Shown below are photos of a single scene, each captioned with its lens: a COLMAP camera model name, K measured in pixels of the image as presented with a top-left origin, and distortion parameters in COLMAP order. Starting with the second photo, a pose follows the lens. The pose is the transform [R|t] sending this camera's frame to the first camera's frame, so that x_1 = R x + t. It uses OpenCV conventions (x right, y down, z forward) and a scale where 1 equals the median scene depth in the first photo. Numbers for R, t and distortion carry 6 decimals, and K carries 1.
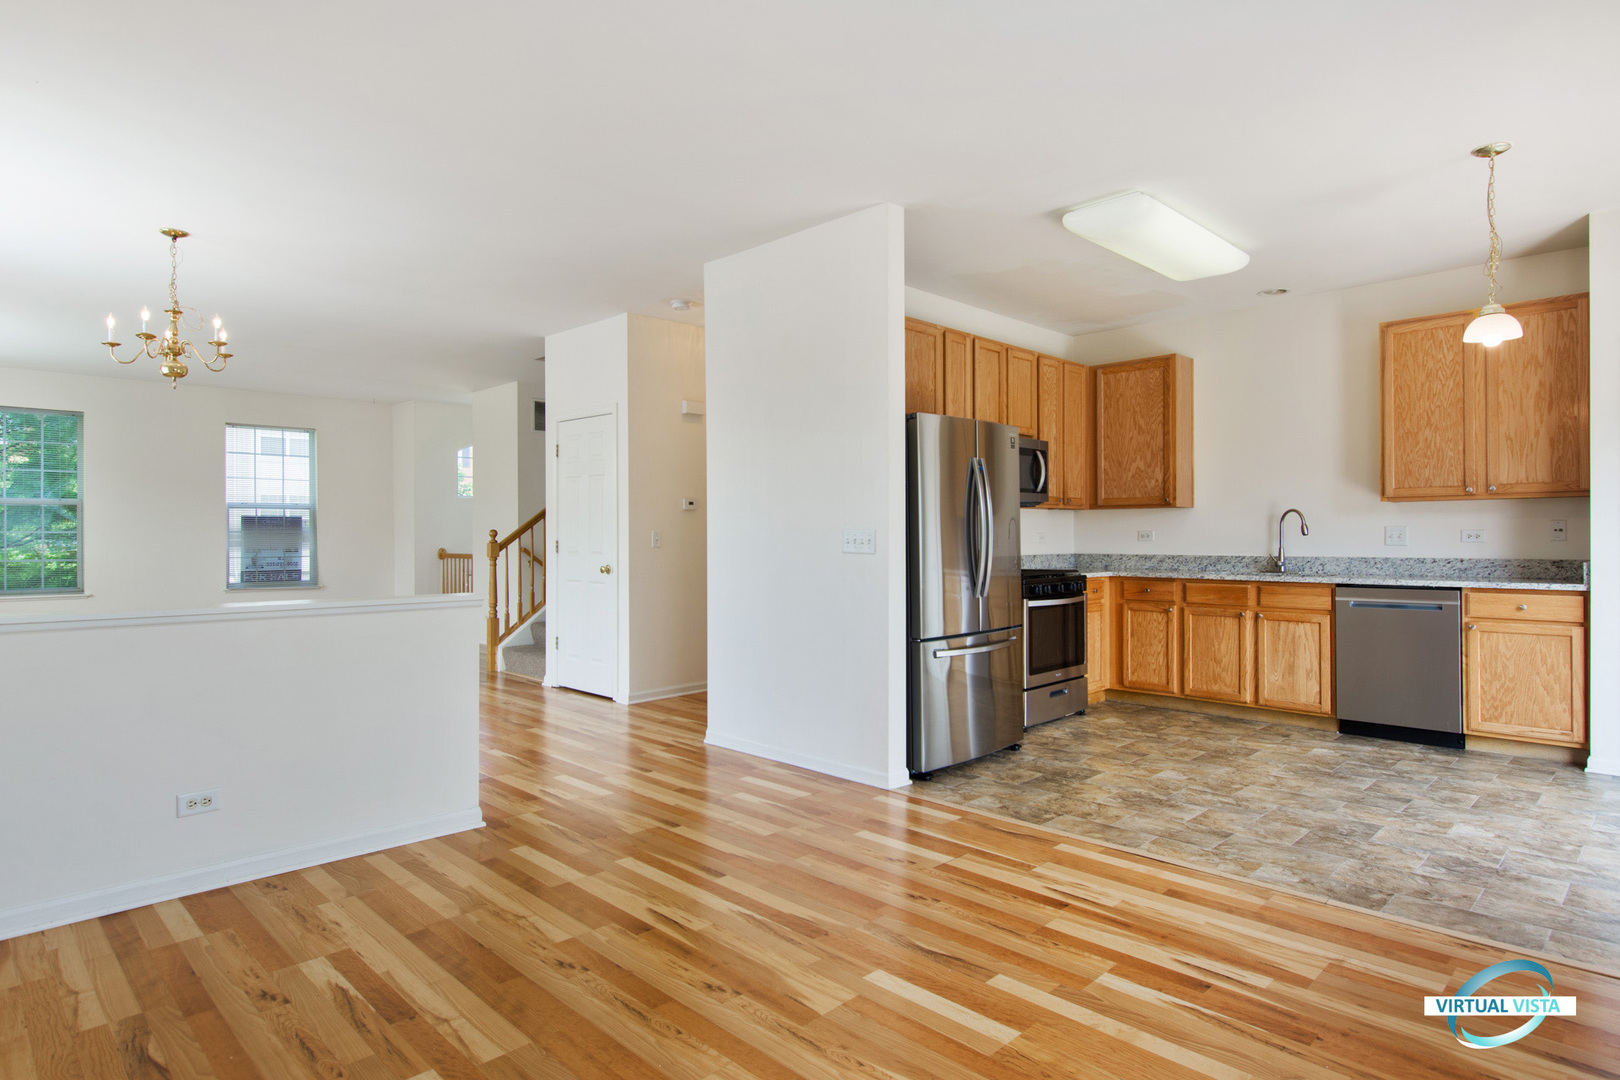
lens RADIAL K [[912.4, 0, 849.5], [0, 912.4, 531.4], [0, 0, 1]] dist [0.026224, -0.034038]
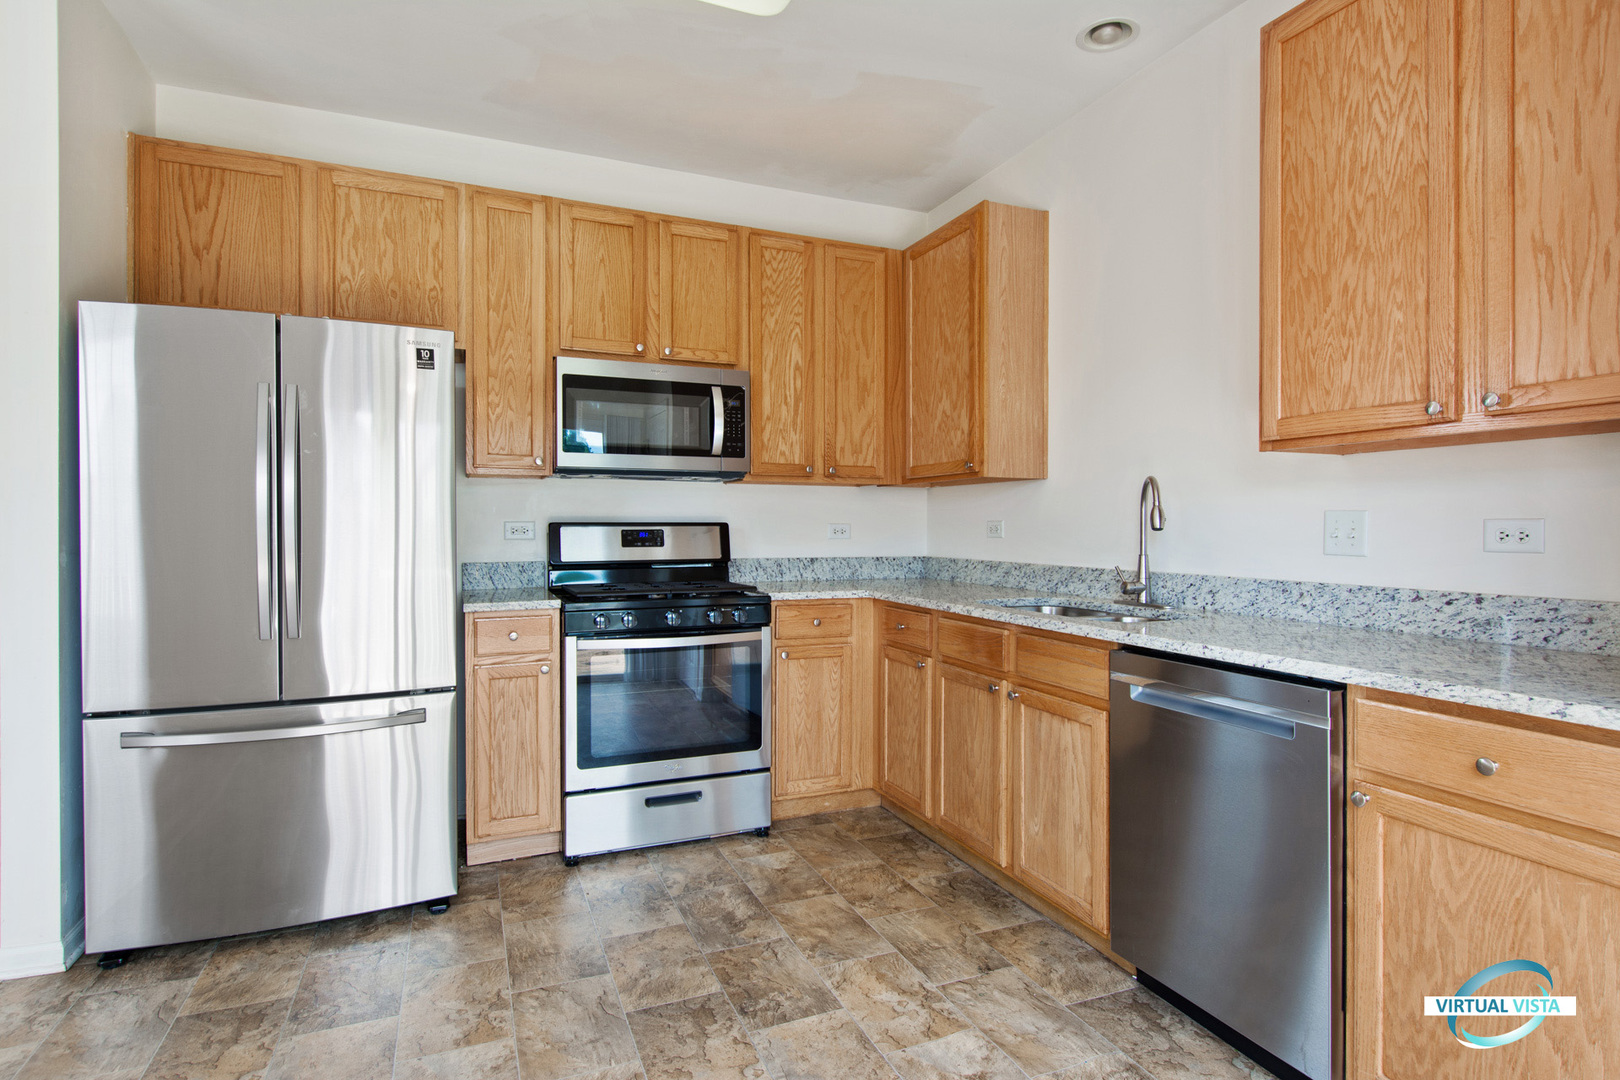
lens RADIAL K [[868.0, 0, 840.2], [0, 868.0, 531.0], [0, 0, 1]] dist [0.003678, -0.005952]
pose [[0.922047, 0.008457, -0.386985, 0.500274], [-0.004579, 0.999930, 0.010942, 0.000361], [0.387051, -0.008317, 0.922021, 0.498990]]
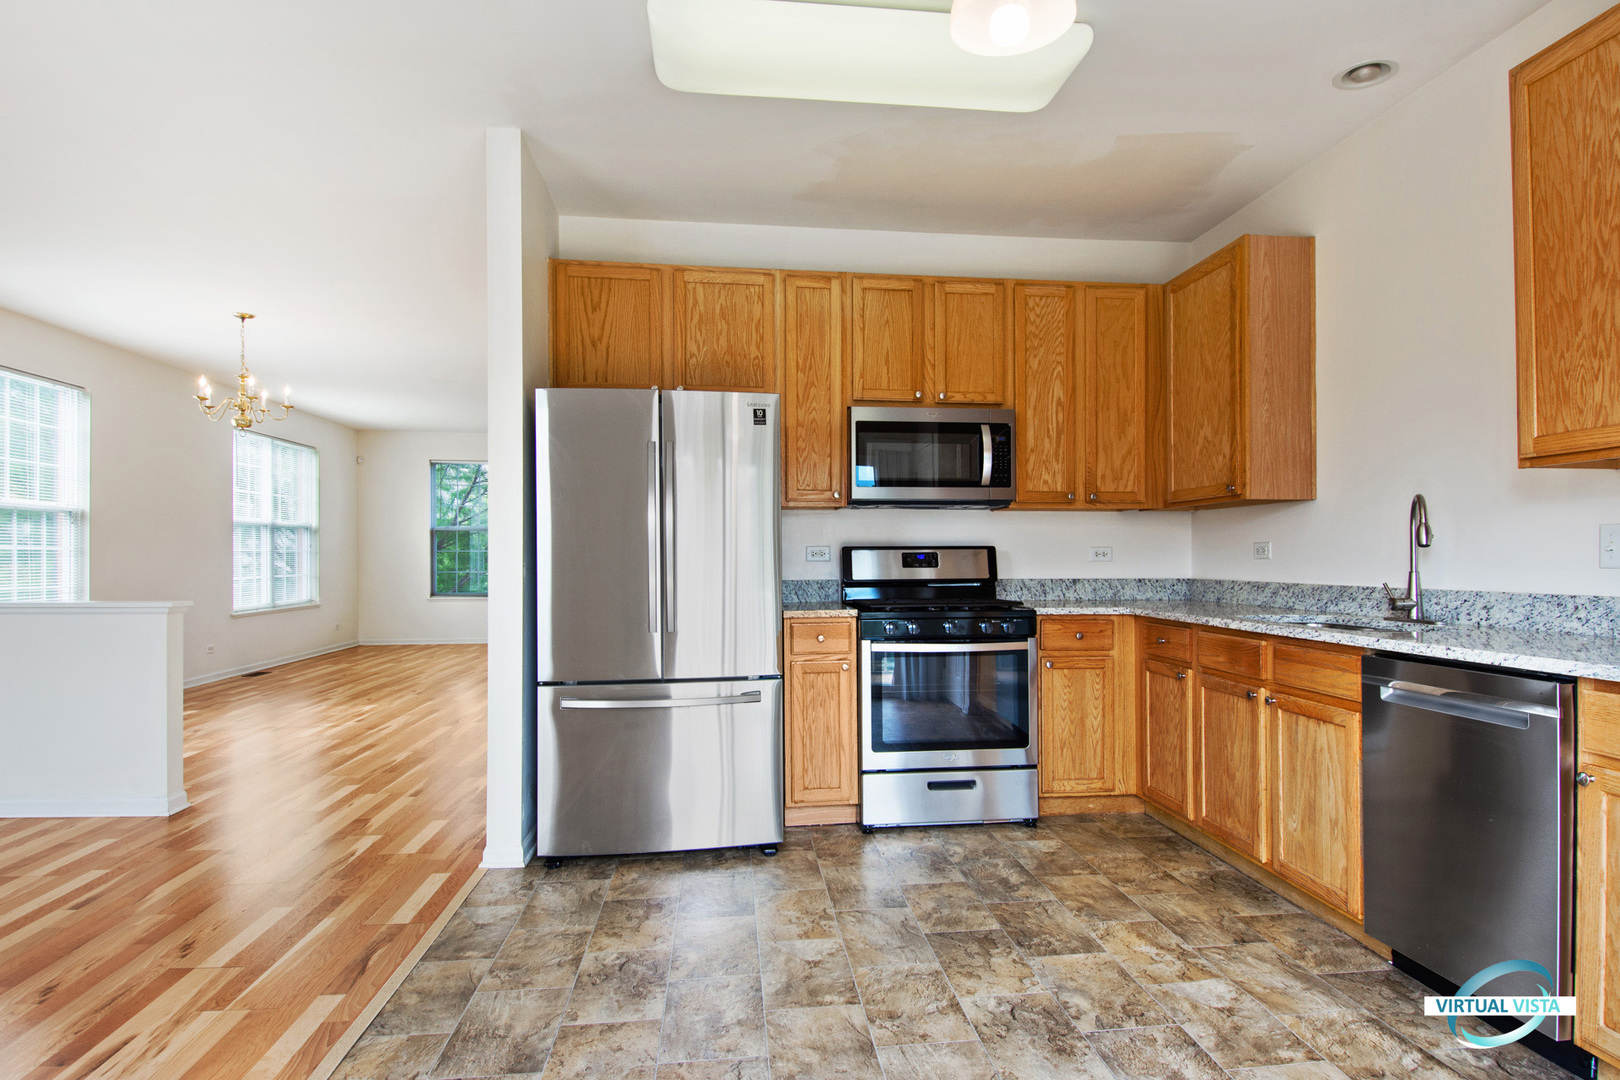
lens RADIAL K [[912.4, 0, 827.0], [0, 912.4, 546.7], [0, 0, 1]] dist [0.026224, -0.034038]
pose [[0.769332, -0.005108, -0.638829, 0.544137], [0.001139, 0.999977, -0.006624, 0.006806], [0.638848, 0.004368, 0.769320, 0.401179]]
